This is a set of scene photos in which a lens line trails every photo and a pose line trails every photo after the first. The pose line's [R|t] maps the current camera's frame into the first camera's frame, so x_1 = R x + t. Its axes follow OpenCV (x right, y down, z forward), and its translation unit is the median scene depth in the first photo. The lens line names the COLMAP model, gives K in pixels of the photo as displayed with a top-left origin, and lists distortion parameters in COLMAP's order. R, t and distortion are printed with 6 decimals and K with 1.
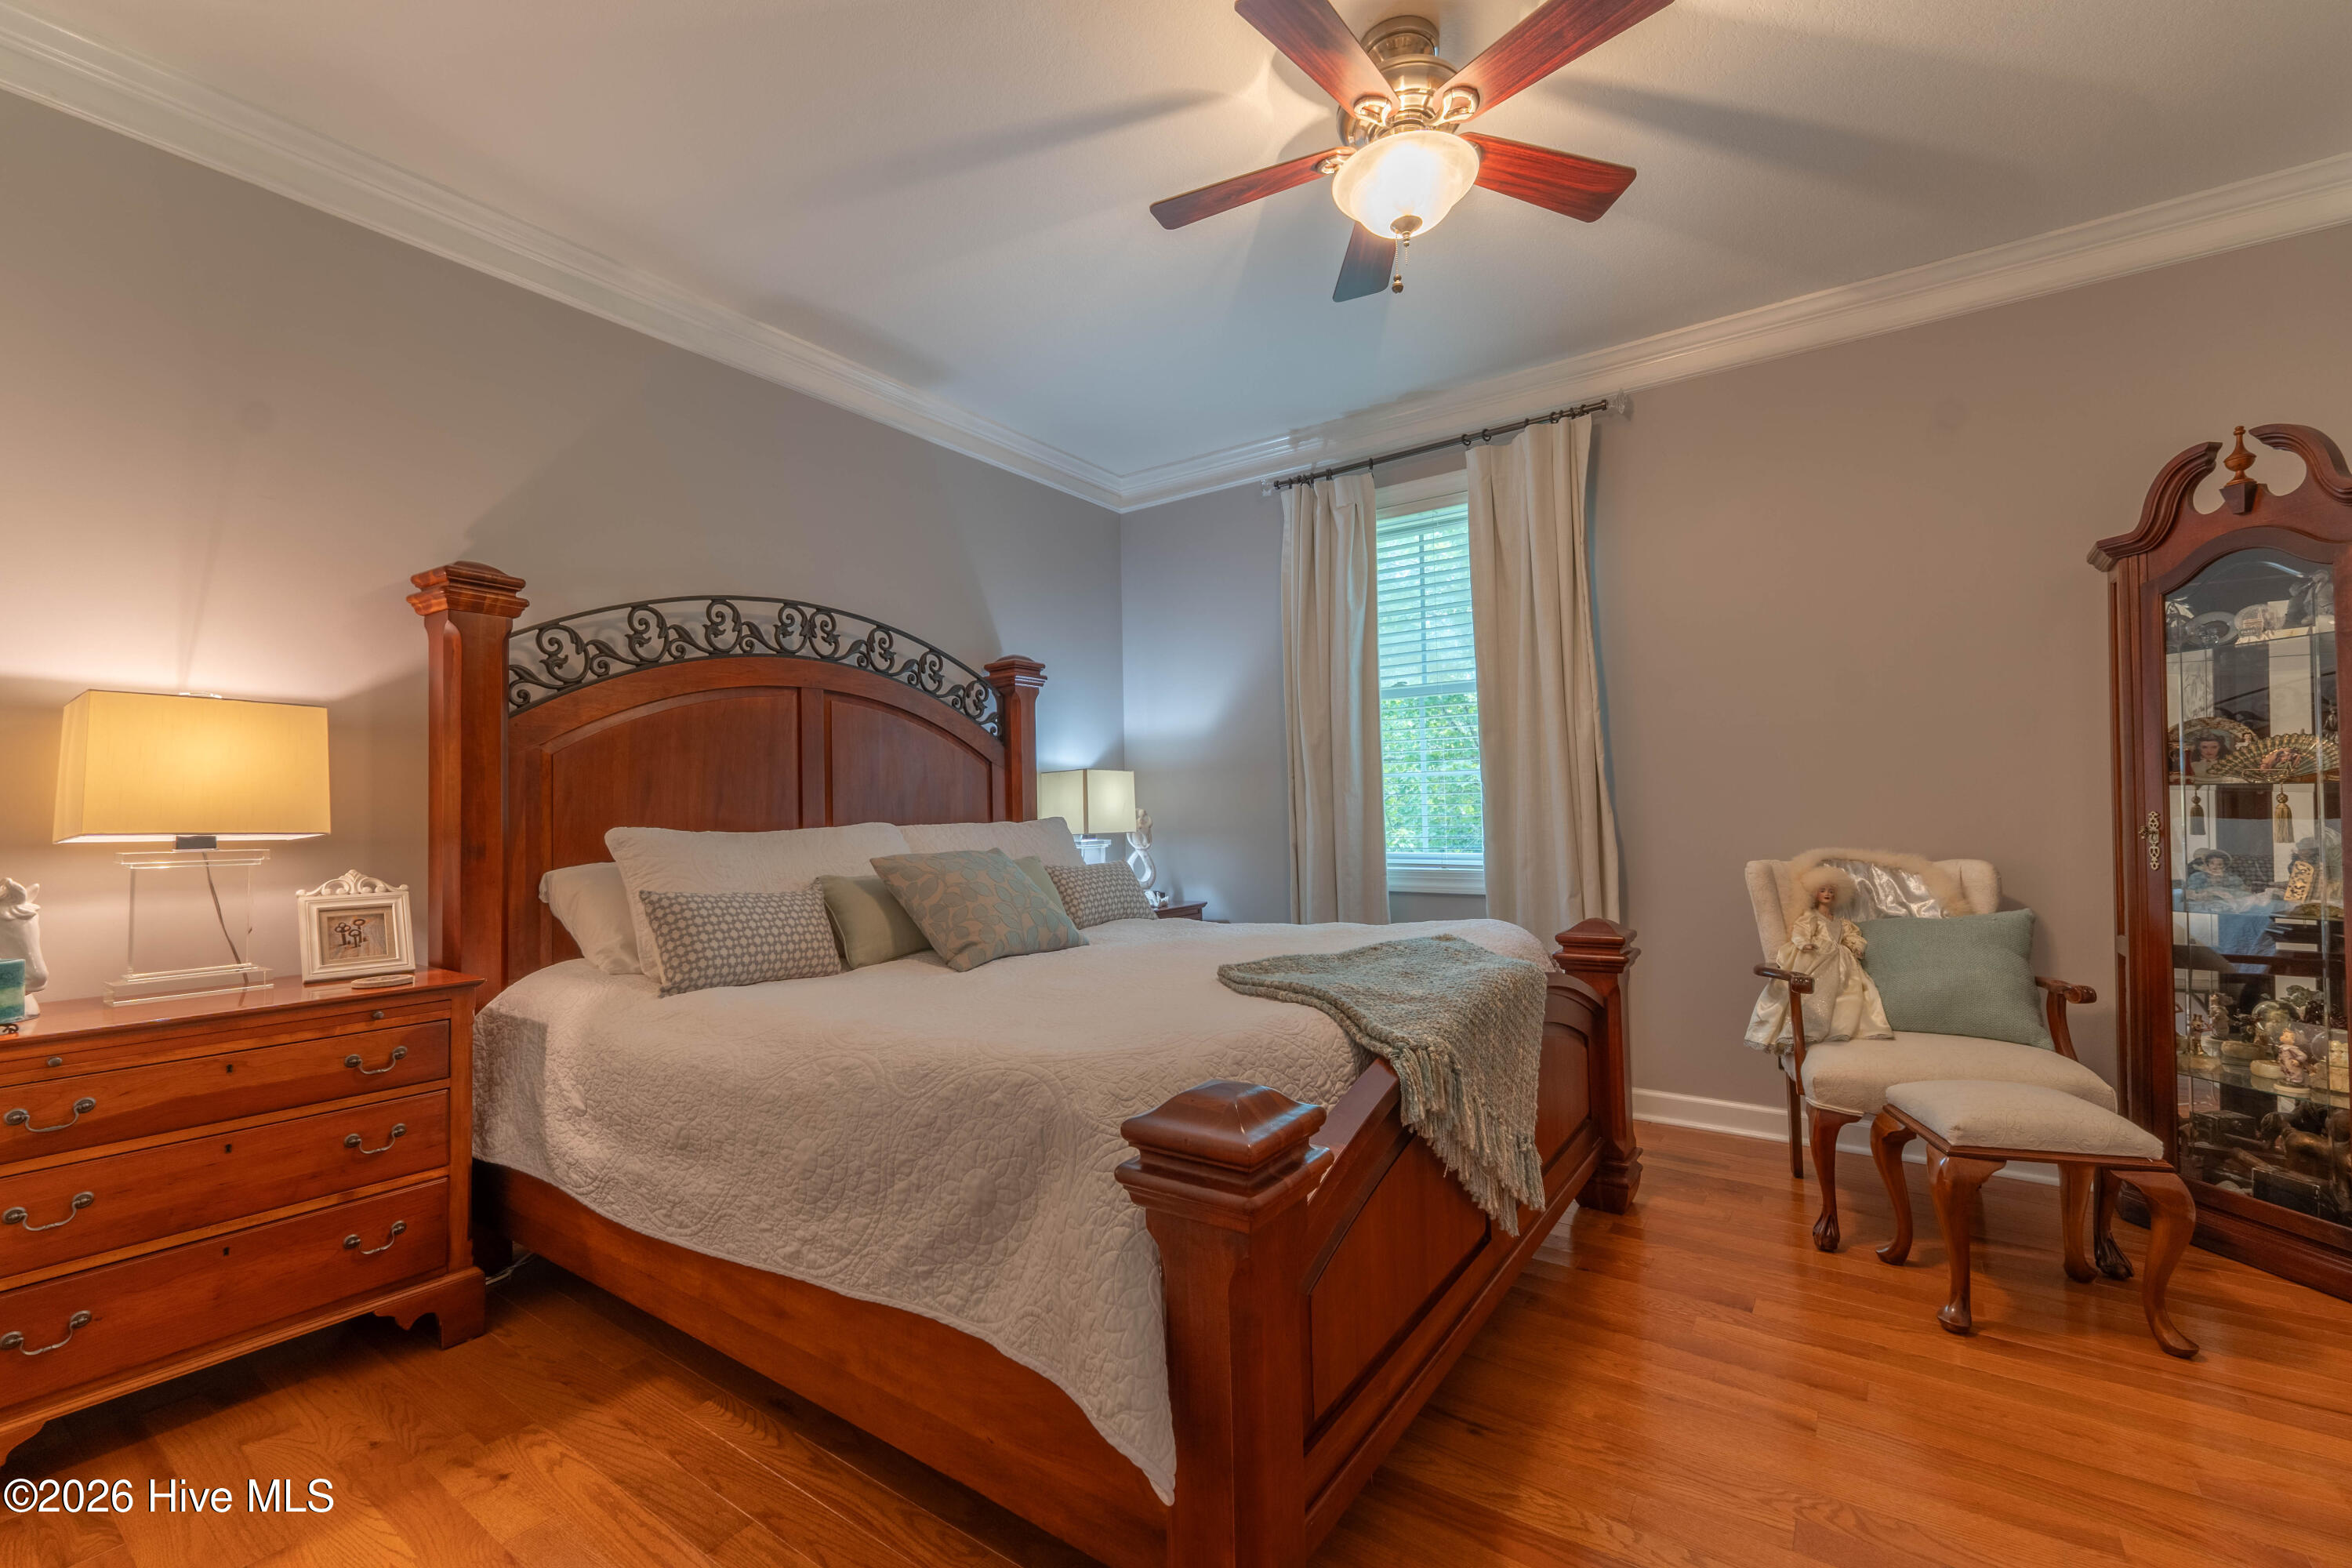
lens RADIAL K [[985.6, 0, 1178.1], [0, 985.6, 787.9], [0, 0, 1]] dist [0.008431, -0.000755]
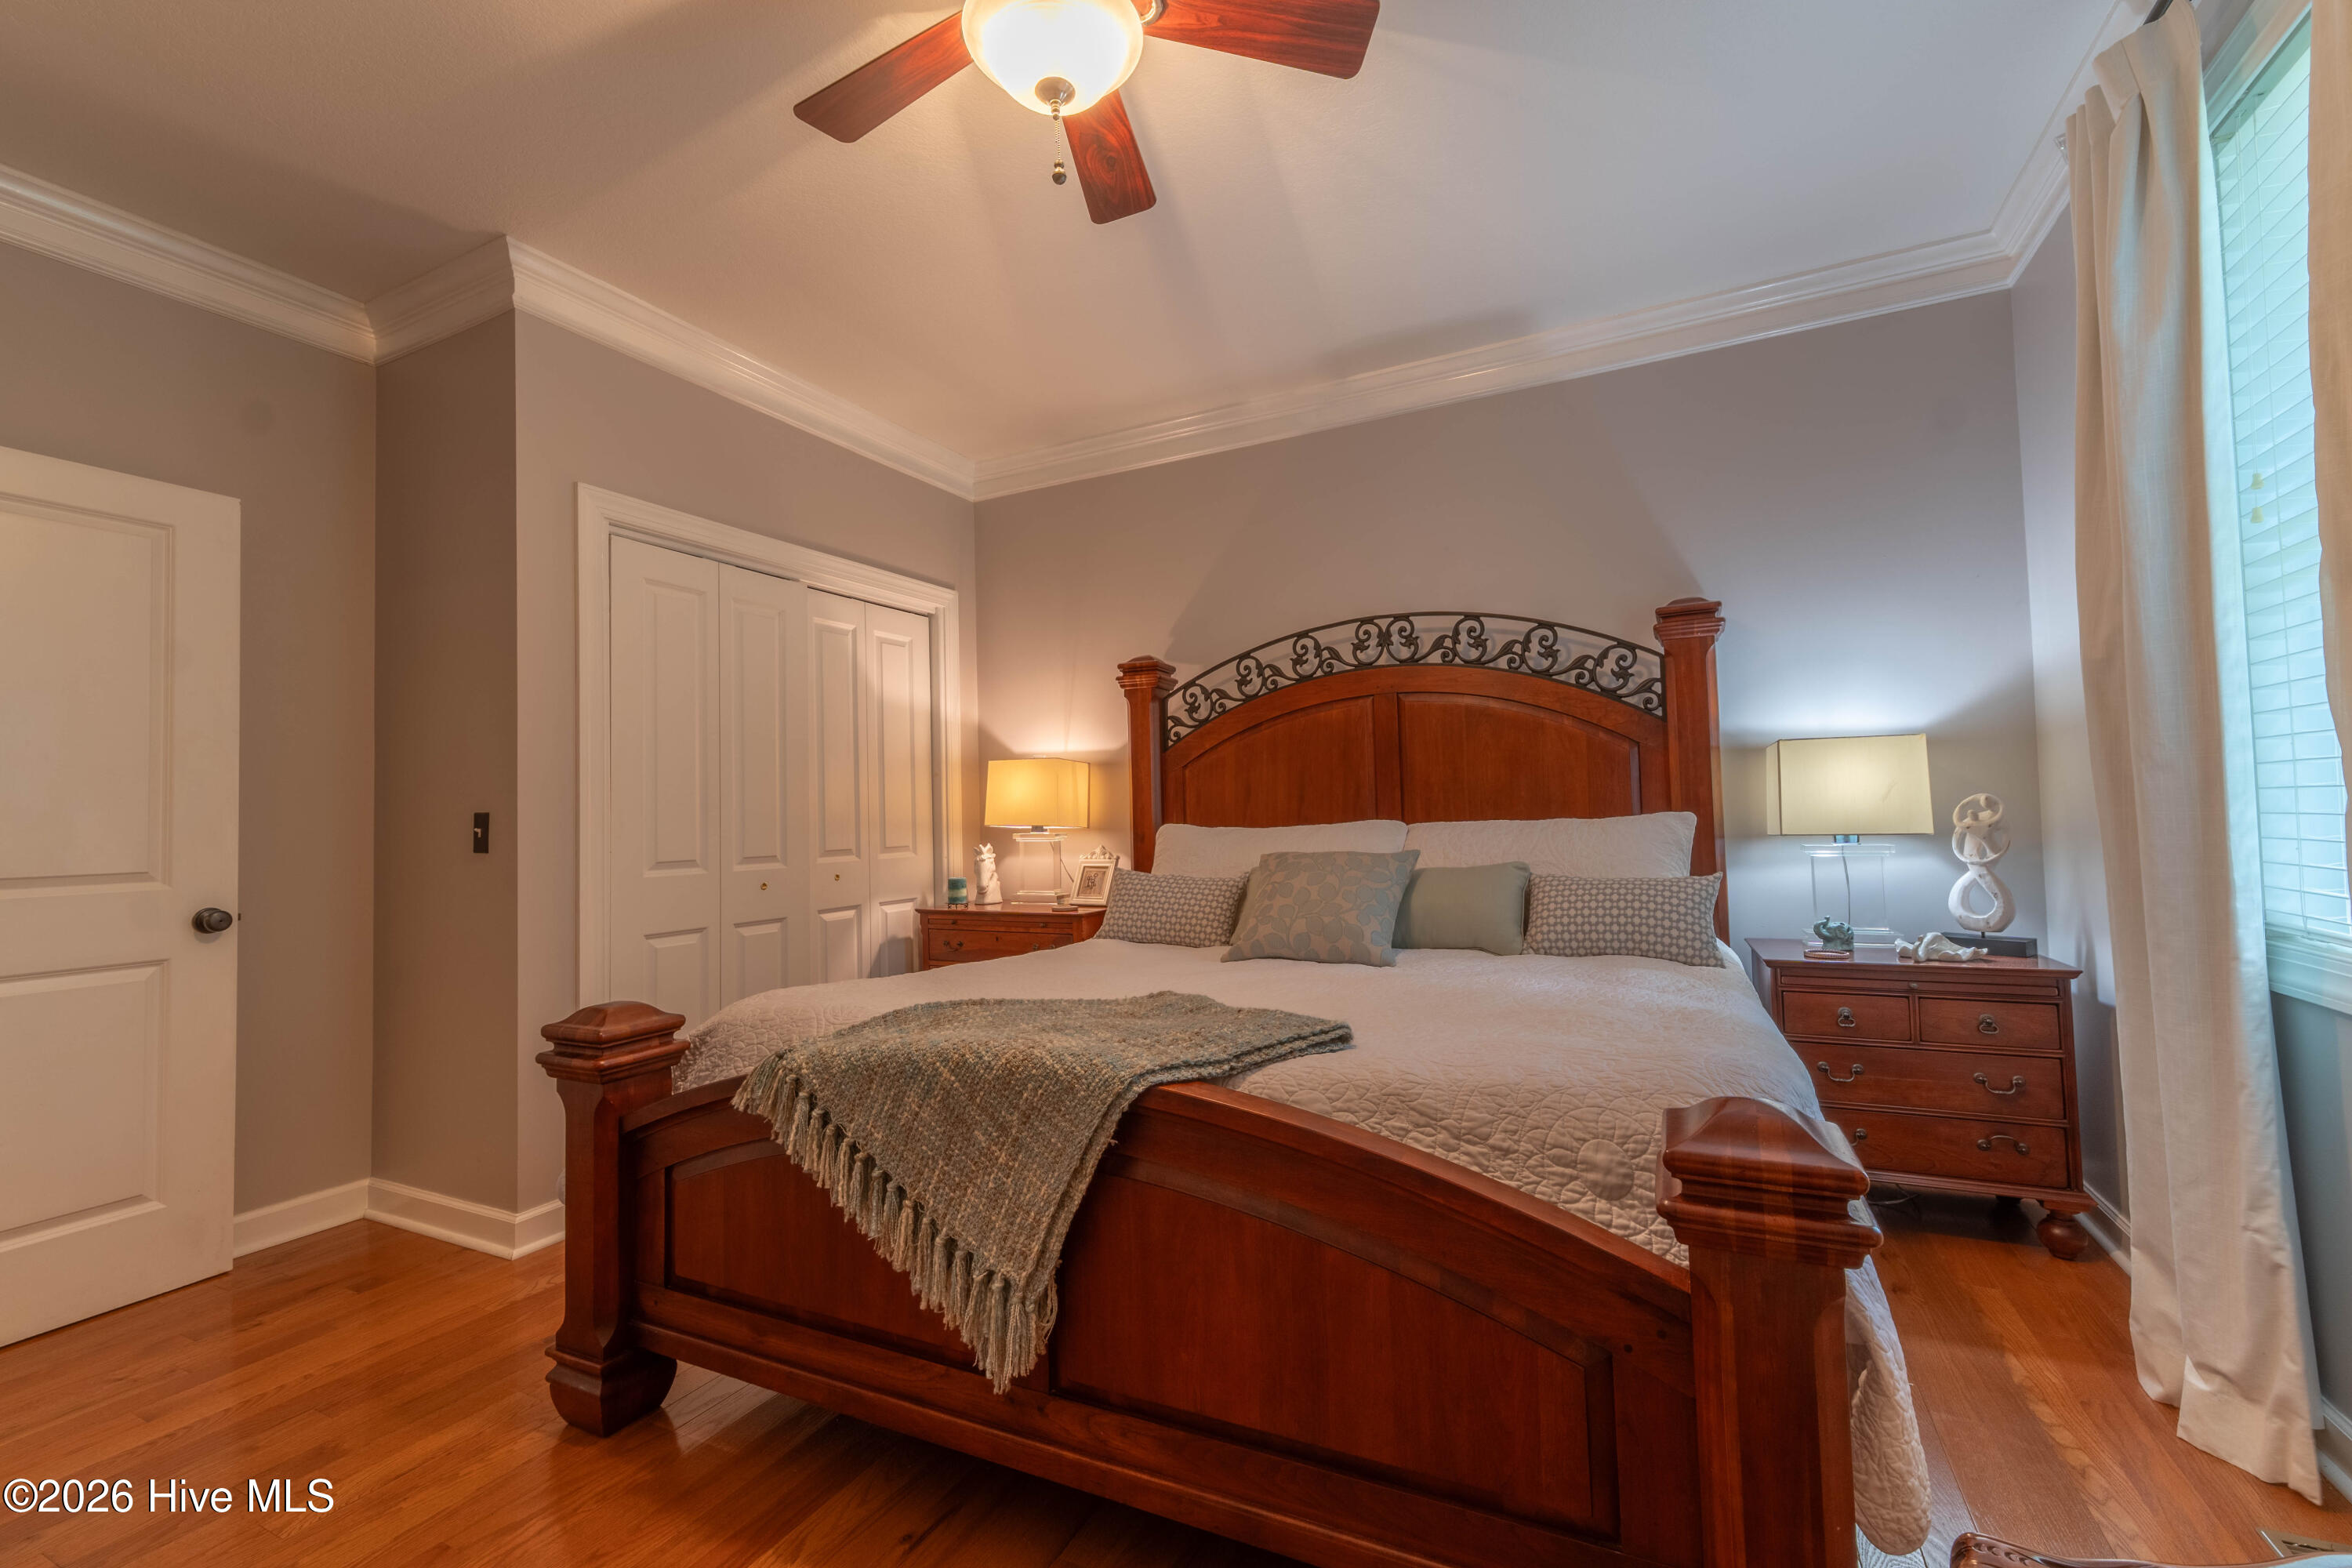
lens RADIAL K [[985.6, 0, 1182.7], [0, 985.6, 790.8], [0, 0, 1]] dist [0.008431, -0.000755]
pose [[0.156388, -0.011682, -0.987627, 0.682420], [0.046428, 0.998912, -0.004463, -0.000634], [0.986604, -0.045156, 0.156760, 0.633407]]
